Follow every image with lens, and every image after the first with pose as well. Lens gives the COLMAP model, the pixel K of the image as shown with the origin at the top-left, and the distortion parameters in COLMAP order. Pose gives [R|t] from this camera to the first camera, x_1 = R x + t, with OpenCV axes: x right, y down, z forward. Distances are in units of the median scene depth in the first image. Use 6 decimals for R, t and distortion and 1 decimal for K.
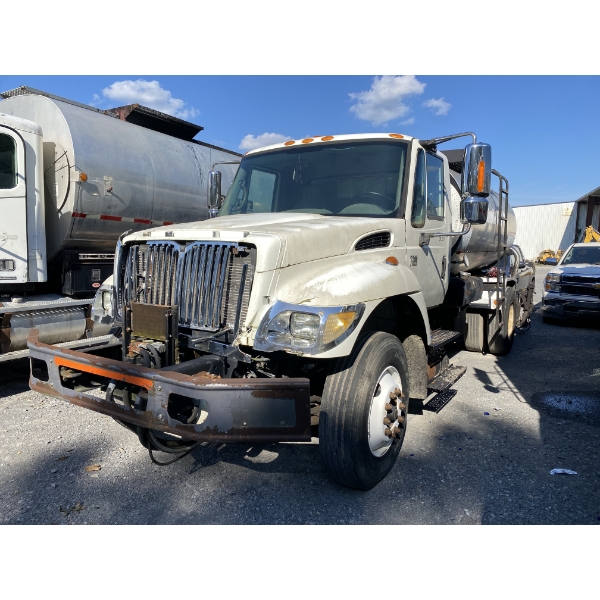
lens RADIAL K [[477.7, 0, 298.8], [0, 477.7, 296.1], [0, 0, 1]] dist [0.025878, -0.008106]
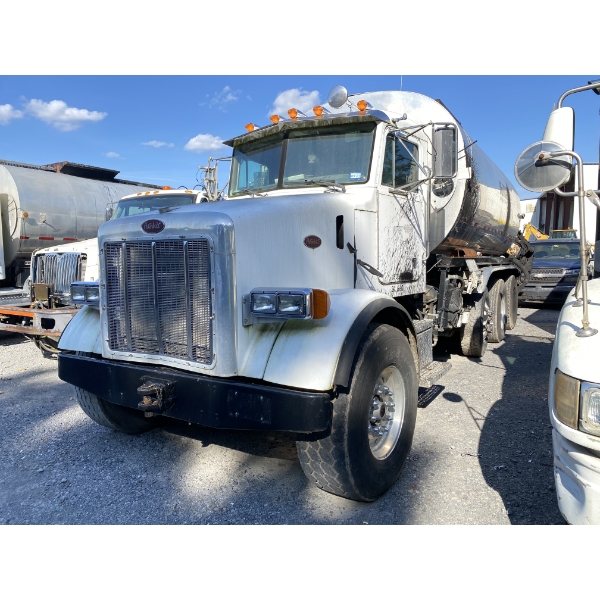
lens RADIAL K [[477.7, 0, 301.7], [0, 477.7, 302.1], [0, 0, 1]] dist [0.025878, -0.008106]
pose [[0.999356, -0.034994, 0.007949, 0.469915], [0.034931, 0.999359, 0.007853, 0.069844], [-0.008219, -0.007571, 0.999938, -0.653368]]
